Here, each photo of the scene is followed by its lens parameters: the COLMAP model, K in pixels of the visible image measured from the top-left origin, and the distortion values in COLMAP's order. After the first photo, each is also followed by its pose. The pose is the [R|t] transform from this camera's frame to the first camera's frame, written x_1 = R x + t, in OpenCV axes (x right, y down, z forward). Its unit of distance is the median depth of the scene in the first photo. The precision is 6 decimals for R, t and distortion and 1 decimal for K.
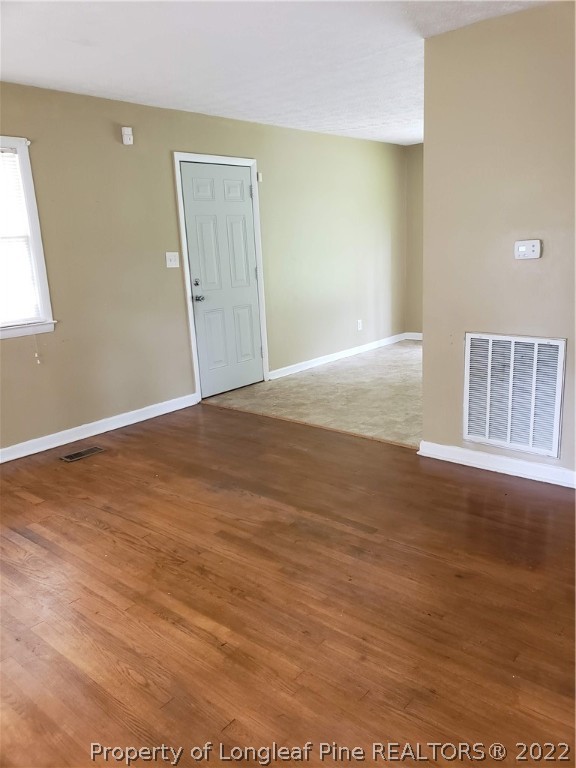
lens RADIAL K [[593.0, 0, 295.6], [0, 593.0, 379.1], [0, 0, 1]] dist [0.046016, -0.044996]
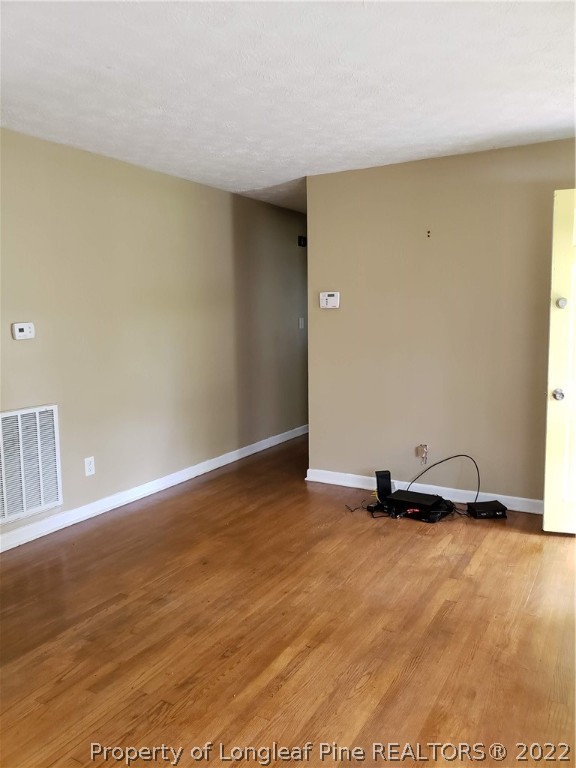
lens RADIAL K [[593.0, 0, 286.1], [0, 593.0, 385.8], [0, 0, 1]] dist [0.046016, -0.044996]
pose [[-0.178677, -0.065231, 0.981743, -0.805868], [0.242144, 0.964195, 0.108135, -0.117953], [-0.953646, 0.257045, -0.156484, 0.724956]]
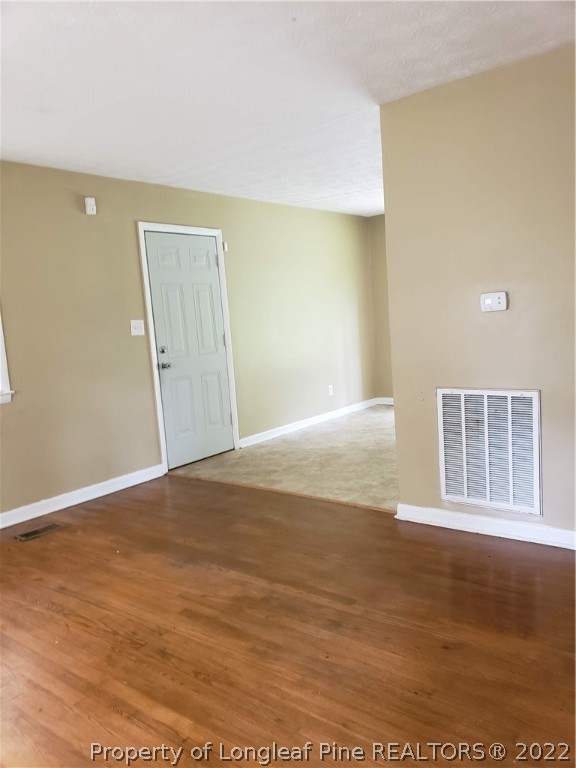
lens RADIAL K [[593.0, 0, 288.8], [0, 593.0, 385.5], [0, 0, 1]] dist [0.046016, -0.044996]
pose [[0.998998, -0.029309, 0.033833, 0.010990], [0.032942, 0.993124, -0.112336, 0.020870], [-0.030308, 0.113338, 0.993094, 0.042149]]
